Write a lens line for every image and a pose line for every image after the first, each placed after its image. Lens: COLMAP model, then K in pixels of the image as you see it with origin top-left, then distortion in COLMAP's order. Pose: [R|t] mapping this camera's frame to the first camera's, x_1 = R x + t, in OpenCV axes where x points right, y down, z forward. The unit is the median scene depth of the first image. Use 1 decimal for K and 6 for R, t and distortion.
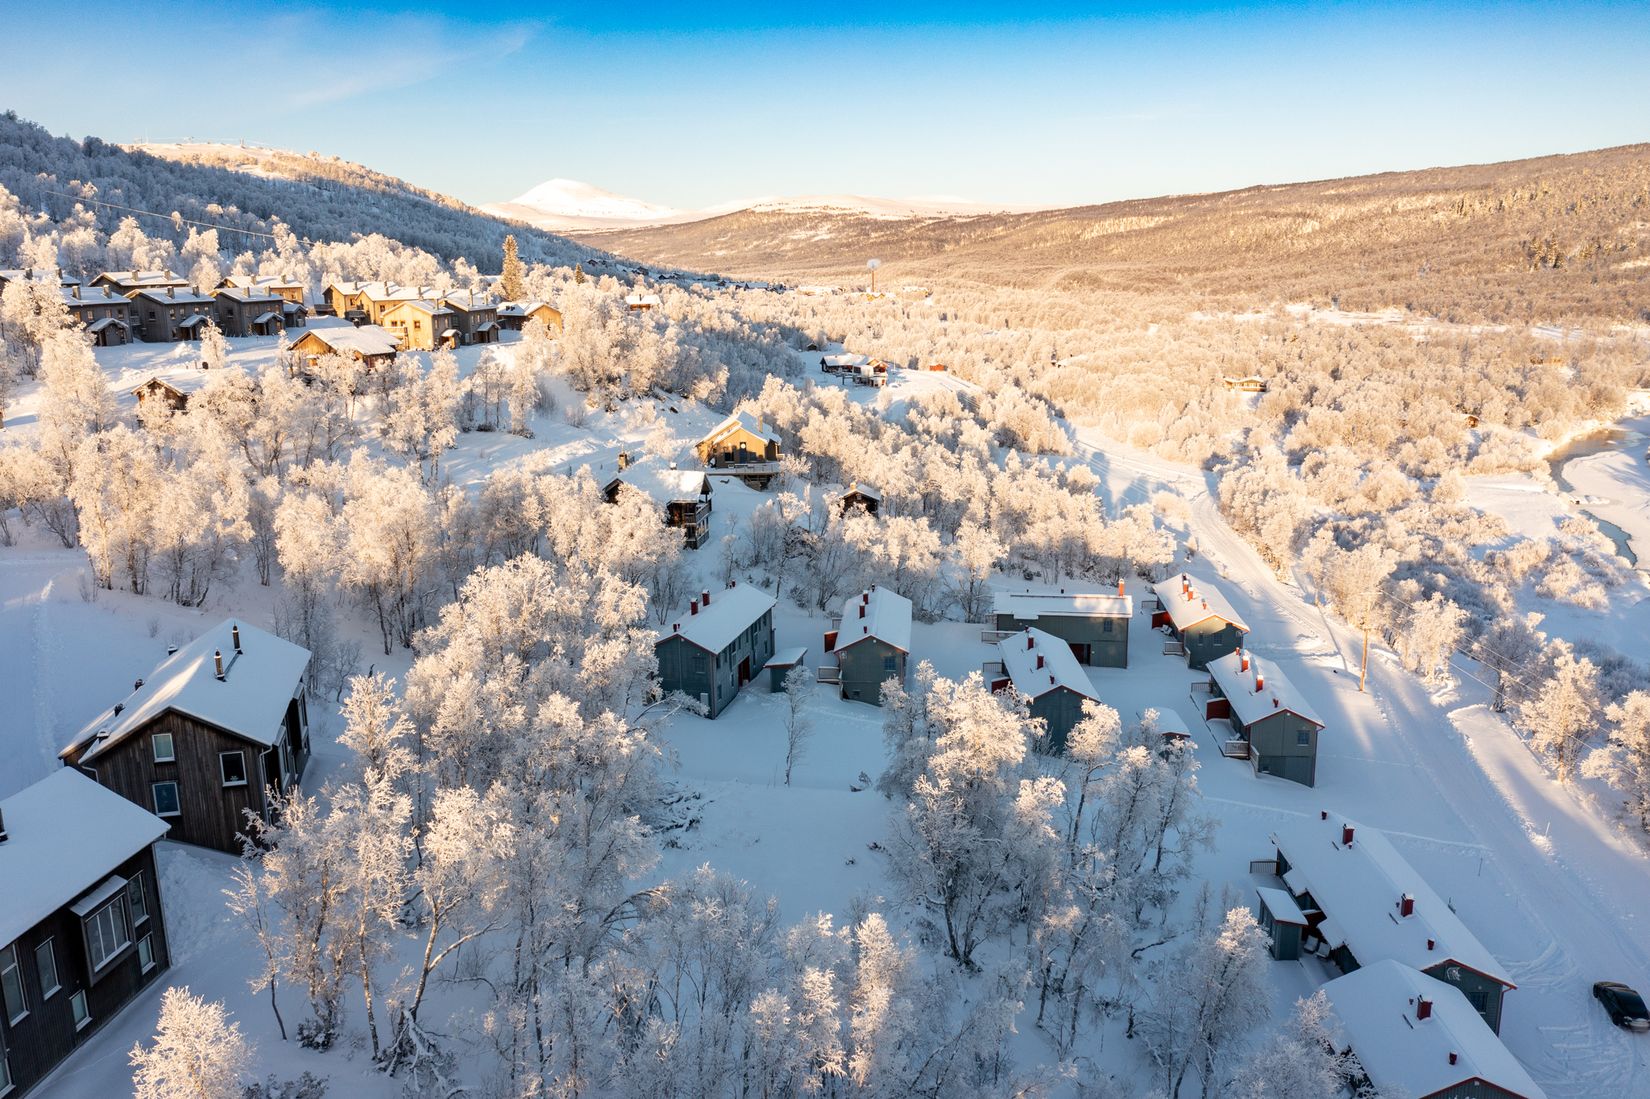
lens RADIAL K [[1299.3, 0, 825.5], [0, 1299.3, 558.1], [0, 0, 1]] dist [-0.020680, -0.011993]
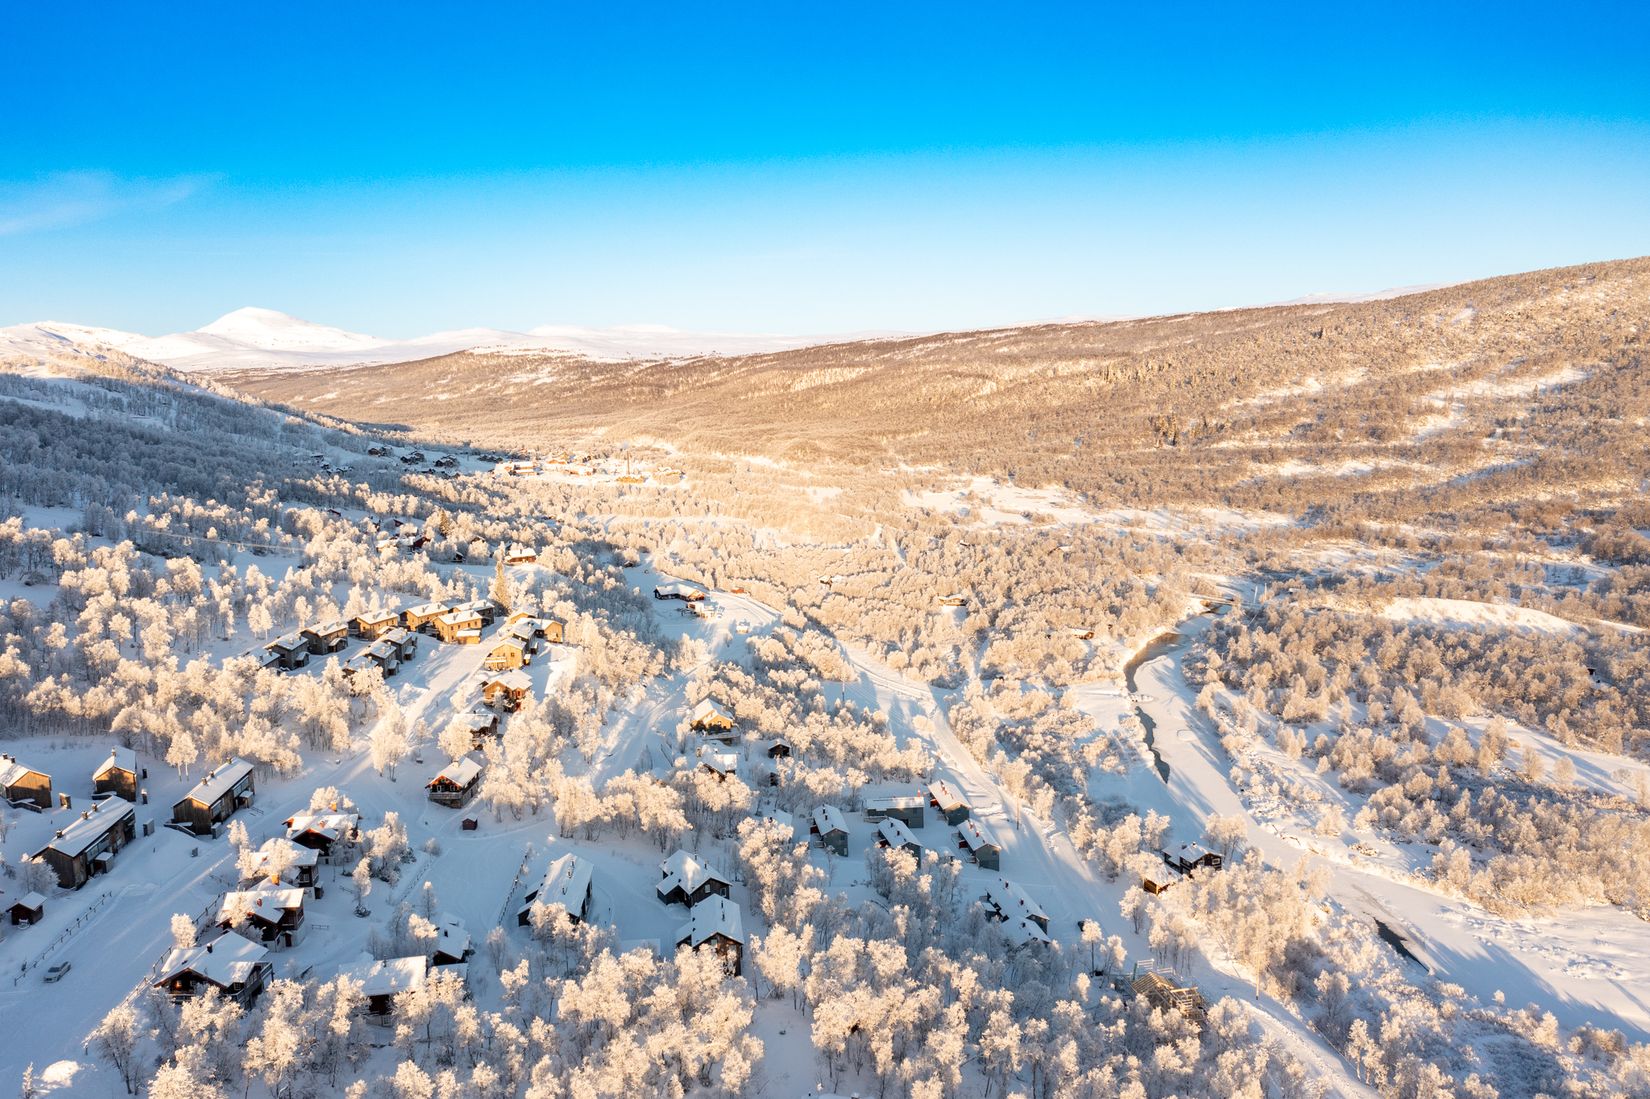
lens RADIAL K [[1299.3, 0, 825.5], [0, 1299.3, 558.1], [0, 0, 1]] dist [-0.020680, -0.011993]
pose [[0.974925, -0.038784, 0.219128, -0.037586], [0.057835, 0.995018, -0.081202, -0.018953], [-0.214887, 0.091839, 0.972311, -0.111424]]
